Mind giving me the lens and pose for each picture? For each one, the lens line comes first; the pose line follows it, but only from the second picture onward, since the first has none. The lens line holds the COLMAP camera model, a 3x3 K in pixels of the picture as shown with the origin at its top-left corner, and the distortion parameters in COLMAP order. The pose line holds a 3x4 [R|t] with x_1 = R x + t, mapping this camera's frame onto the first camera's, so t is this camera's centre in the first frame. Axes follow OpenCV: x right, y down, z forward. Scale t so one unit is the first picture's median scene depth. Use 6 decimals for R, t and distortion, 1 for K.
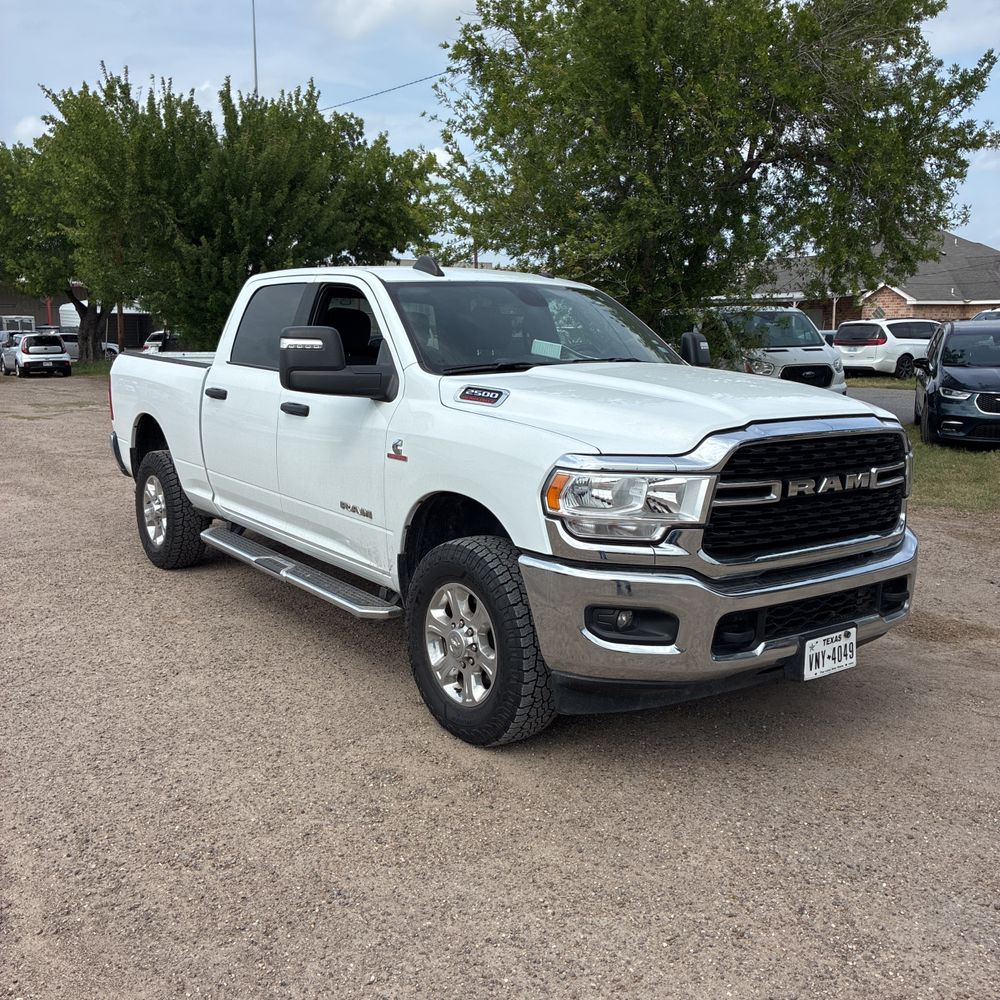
lens RADIAL K [[1025.8, 0, 486.0], [0, 1025.8, 480.7], [0, 0, 1]] dist [0.020444, -0.002656]
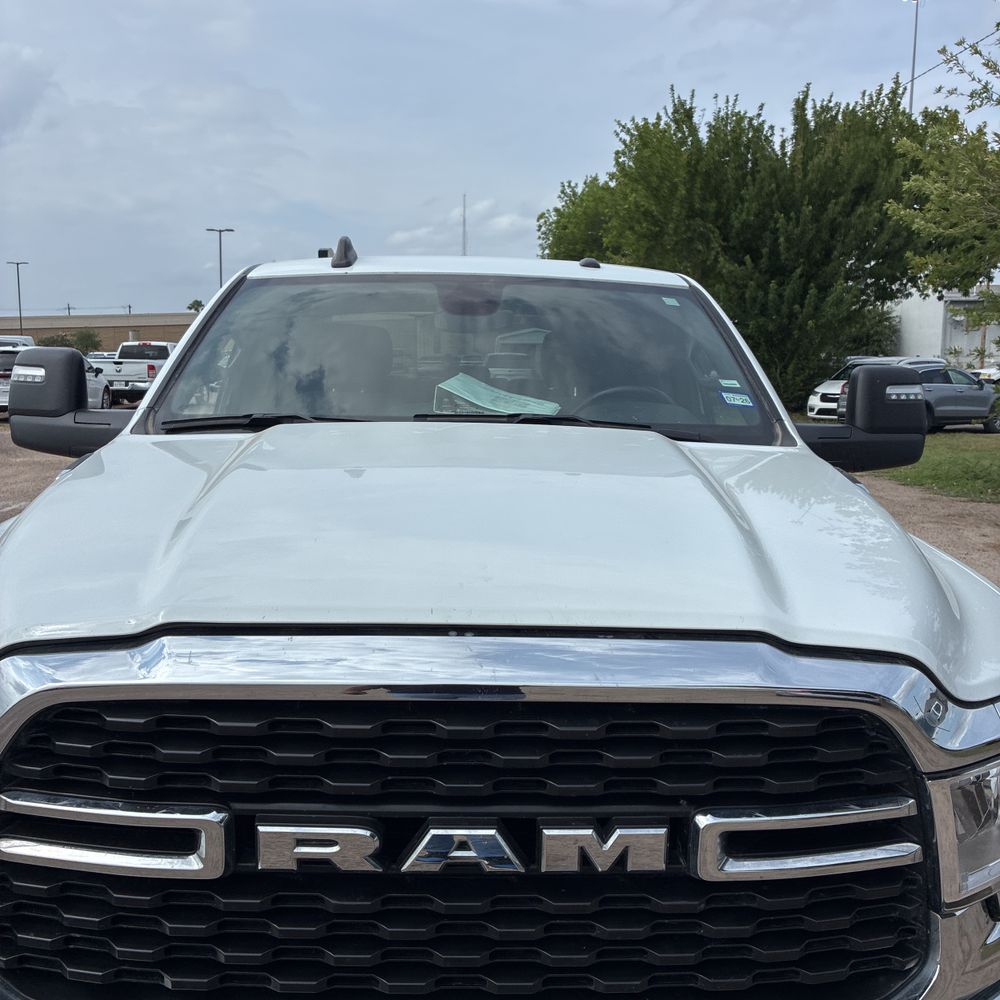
lens RADIAL K [[1025.8, 0, 486.0], [0, 1025.8, 480.7], [0, 0, 1]] dist [0.020444, -0.002656]
pose [[0.822254, 0.075245, -0.564124, 0.411490], [-0.090728, 0.995876, 0.000591, -0.088114], [0.561842, 0.050696, 0.825690, 0.598945]]
